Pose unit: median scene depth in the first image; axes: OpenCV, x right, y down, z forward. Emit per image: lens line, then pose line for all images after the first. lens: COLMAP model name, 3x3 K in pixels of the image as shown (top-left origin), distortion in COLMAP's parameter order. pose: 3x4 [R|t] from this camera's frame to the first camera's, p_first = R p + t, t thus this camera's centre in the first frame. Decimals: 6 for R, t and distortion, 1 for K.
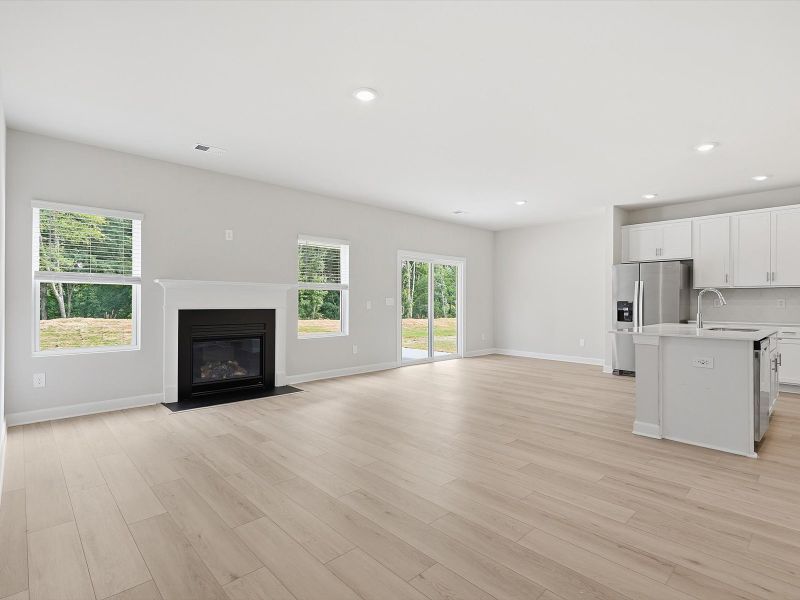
lens RADIAL K [[405.0, 0, 397.7], [0, 405.0, 302.2], [0, 0, 1]] dist [0.001498, -0.001229]
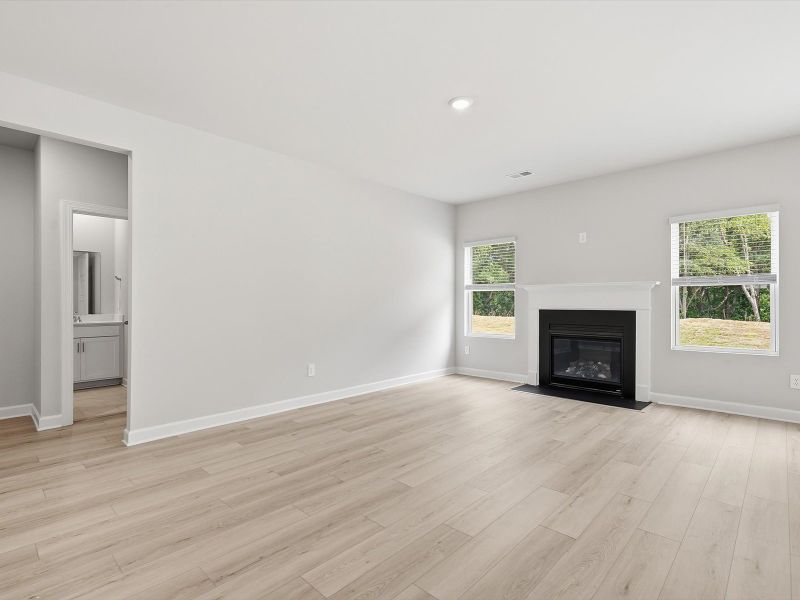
lens RADIAL K [[405.0, 0, 405.3], [0, 405.0, 299.1], [0, 0, 1]] dist [0.001498, -0.001229]
pose [[0.067739, -0.013566, -0.997611, 0.575122], [0.001549, 0.999908, -0.013492, 0.002745], [0.997702, -0.000631, 0.067753, 0.477911]]
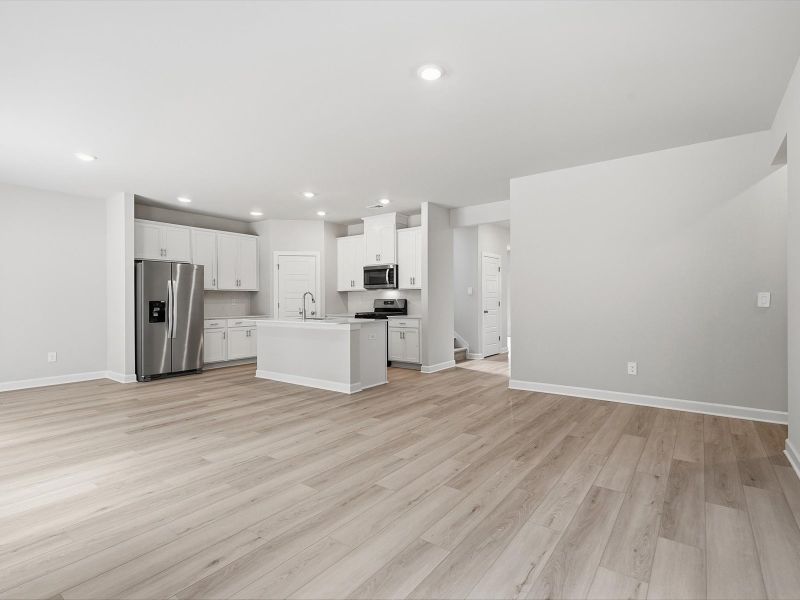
lens RADIAL K [[405.0, 0, 404.9], [0, 405.0, 304.5], [0, 0, 1]] dist [0.001498, -0.001229]
pose [[-0.182970, -0.011089, 0.983056, -0.583527], [0.006001, 0.999905, 0.012396, -0.003262], [-0.983100, 0.008167, -0.182886, 0.744390]]
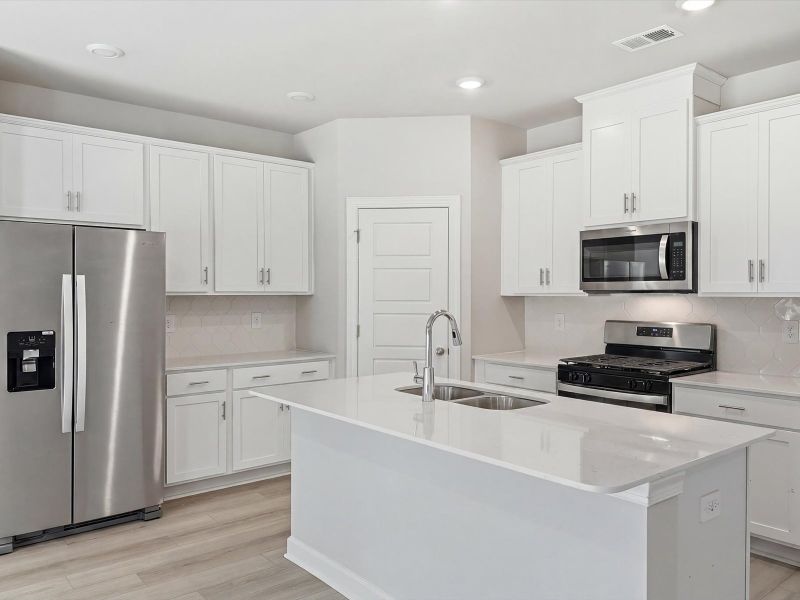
lens RADIAL K [[604.3, 0, 399.0], [0, 604.3, 305.7], [0, 0, 1]] dist [0.011429, -0.003463]
pose [[0.069675, -0.021865, 0.997330, 0.089733], [0.000441, 0.999760, 0.021888, -0.043213], [-0.997570, -0.001085, 0.069668, 0.806215]]
